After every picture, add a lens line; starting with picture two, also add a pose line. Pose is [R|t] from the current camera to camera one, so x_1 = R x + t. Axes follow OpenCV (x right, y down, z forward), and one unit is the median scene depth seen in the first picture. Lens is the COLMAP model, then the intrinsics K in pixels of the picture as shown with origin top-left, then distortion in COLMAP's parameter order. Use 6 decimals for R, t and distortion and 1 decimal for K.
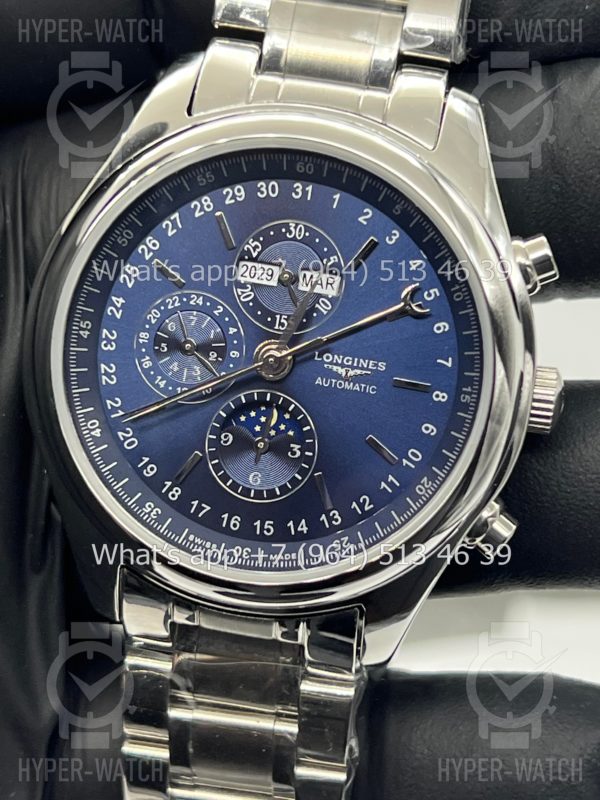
lens RADIAL K [[1867.9, 0, 302.2], [0, 1867.9, 397.6], [0, 0, 1]] dist [0.468267, 0.000000]
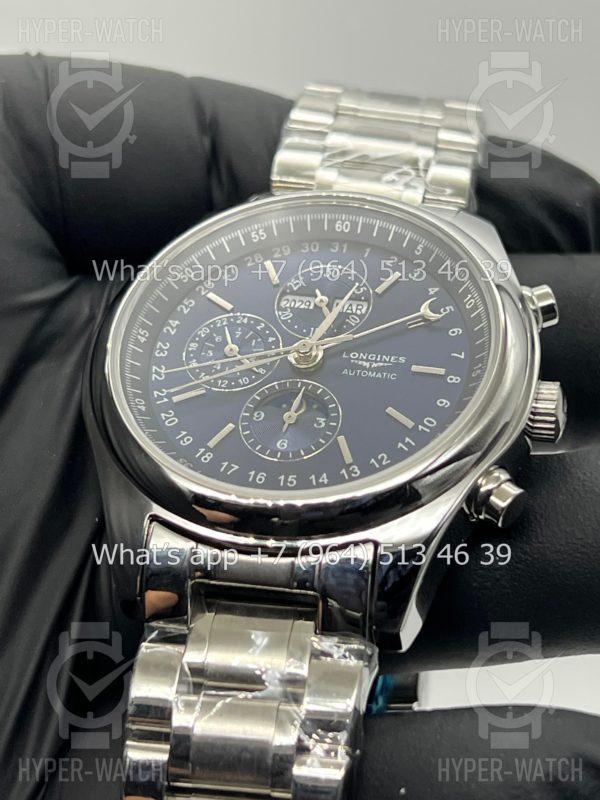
lens RADIAL K [[1867.9, 0, 303.0], [0, 1867.9, 398.4], [0, 0, 1]] dist [0.468267, 0.000000]
pose [[0.998038, 0.052348, -0.034338, 0.022654], [-0.062257, 0.772093, -0.632453, 0.708852], [-0.006596, 0.633350, 0.773837, 0.143309]]
